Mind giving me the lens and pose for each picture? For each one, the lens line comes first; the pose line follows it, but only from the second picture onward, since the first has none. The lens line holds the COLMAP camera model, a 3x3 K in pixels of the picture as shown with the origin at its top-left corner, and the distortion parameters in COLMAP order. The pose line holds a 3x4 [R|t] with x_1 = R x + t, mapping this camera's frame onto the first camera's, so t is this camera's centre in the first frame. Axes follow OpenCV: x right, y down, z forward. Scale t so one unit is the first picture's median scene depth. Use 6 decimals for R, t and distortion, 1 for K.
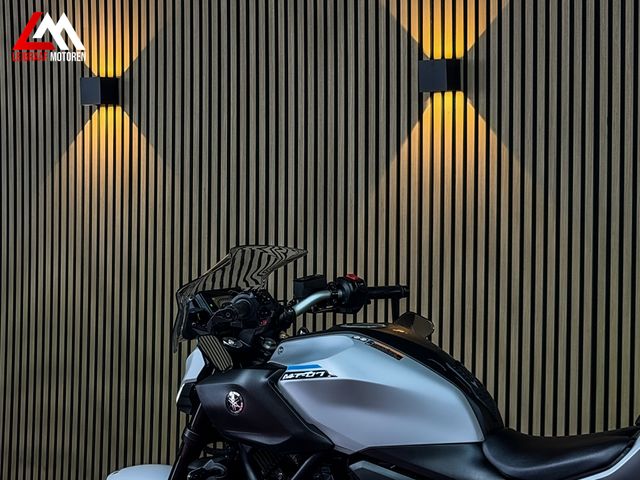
lens RADIAL K [[1436.5, 0, 307.5], [0, 1436.5, 264.7], [0, 0, 1]] dist [0.112413, -0.077738]
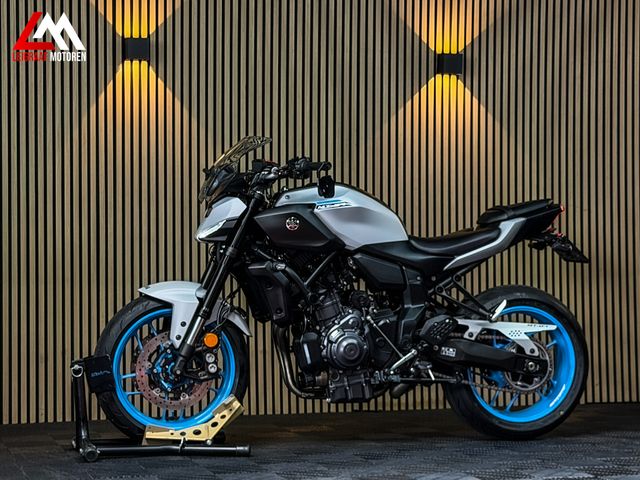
lens RADIAL K [[1436.5, 0, 307.5], [0, 1436.5, 264.7], [0, 0, 1]] dist [0.112413, -0.077738]
pose [[0.658988, -0.011739, 0.752061, -0.932143], [0.037484, 0.999148, -0.017249, 0.123719], [-0.751218, 0.039557, 0.658867, -0.087891]]
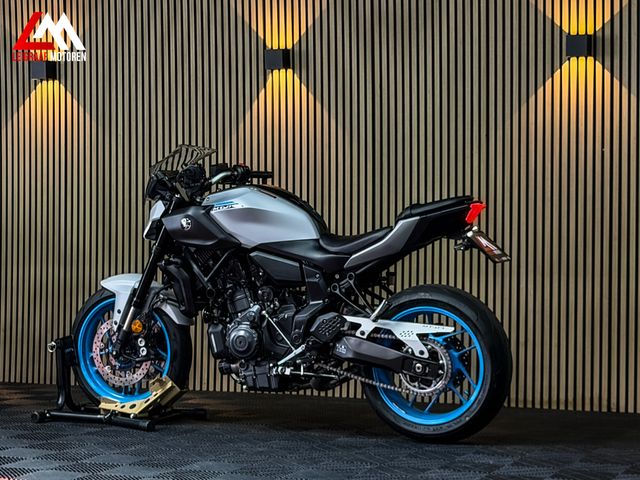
lens RADIAL K [[1436.5, 0, 307.5], [0, 1436.5, 264.7], [0, 0, 1]] dist [0.112413, -0.077738]
pose [[0.988042, -0.011095, 0.153784, -0.129735], [0.013255, 0.999827, -0.013029, 0.124212], [-0.153613, 0.014911, 0.988019, -0.612561]]
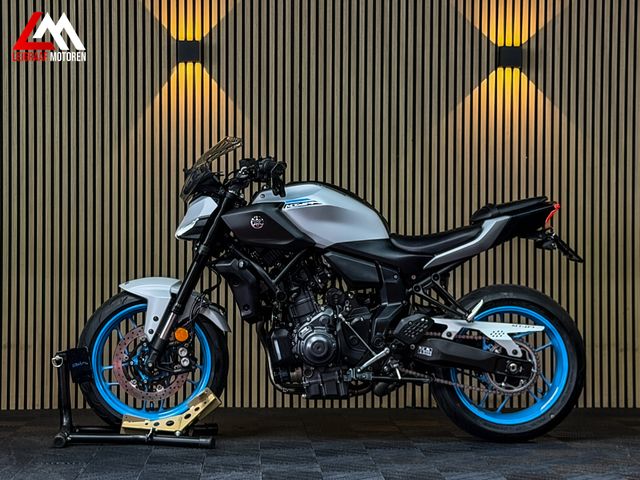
lens RADIAL K [[1436.5, 0, 307.5], [0, 1436.5, 264.7], [0, 0, 1]] dist [0.112413, -0.077738]
pose [[0.816885, -0.011566, 0.576684, -0.708694], [0.025824, 0.999530, -0.016533, 0.125779], [-0.576222, 0.028398, 0.816800, -0.313176]]
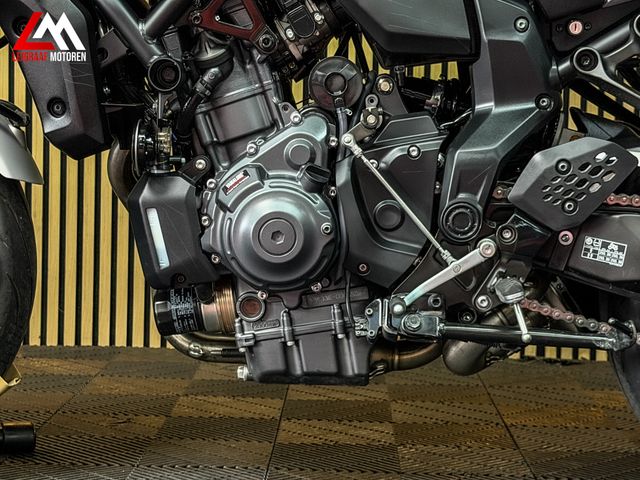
lens RADIAL K [[1436.5, 0, 307.5], [0, 1436.5, 264.7], [0, 0, 1]] dist [0.112413, -0.077738]
pose [[0.852307, -0.044352, 0.521158, -0.192040], [0.006133, 0.997177, 0.074832, 0.155068], [-0.523006, -0.060583, 0.850173, 0.345302]]
